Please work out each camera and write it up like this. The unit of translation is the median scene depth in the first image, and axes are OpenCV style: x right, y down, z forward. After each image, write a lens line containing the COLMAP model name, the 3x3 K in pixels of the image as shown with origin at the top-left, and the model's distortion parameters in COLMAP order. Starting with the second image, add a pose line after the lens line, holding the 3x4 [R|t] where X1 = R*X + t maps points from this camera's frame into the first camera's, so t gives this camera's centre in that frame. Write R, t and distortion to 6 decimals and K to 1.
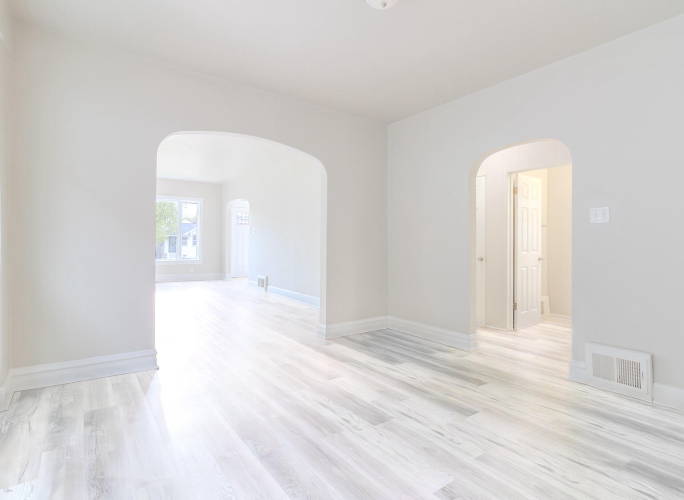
lens RADIAL K [[347.1, 0, 316.2], [0, 347.1, 239.4], [0, 0, 1]] dist [-0.001493, -0.000366]
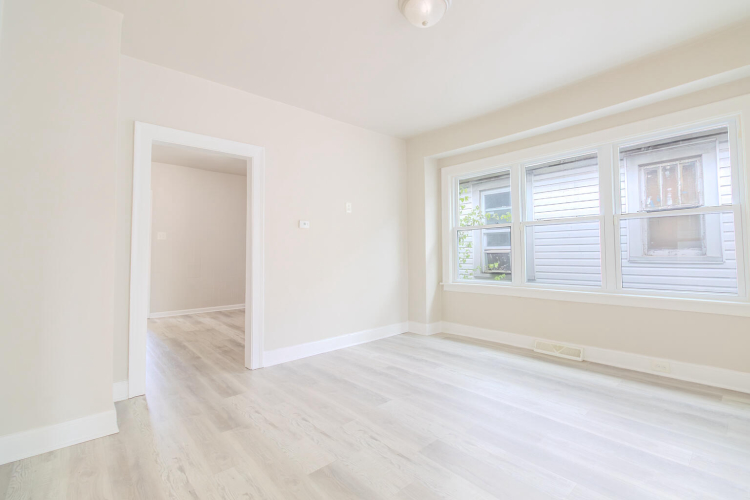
lens RADIAL K [[342.9, 0, 382.4], [0, 342.9, 242.5], [0, 0, 1]] dist [0.001324, -0.000443]
pose [[-0.990459, -0.005984, -0.137681, 0.379558], [-0.000072, 0.999079, -0.042904, 0.026121], [0.137811, -0.042485, -0.989547, 1.627621]]
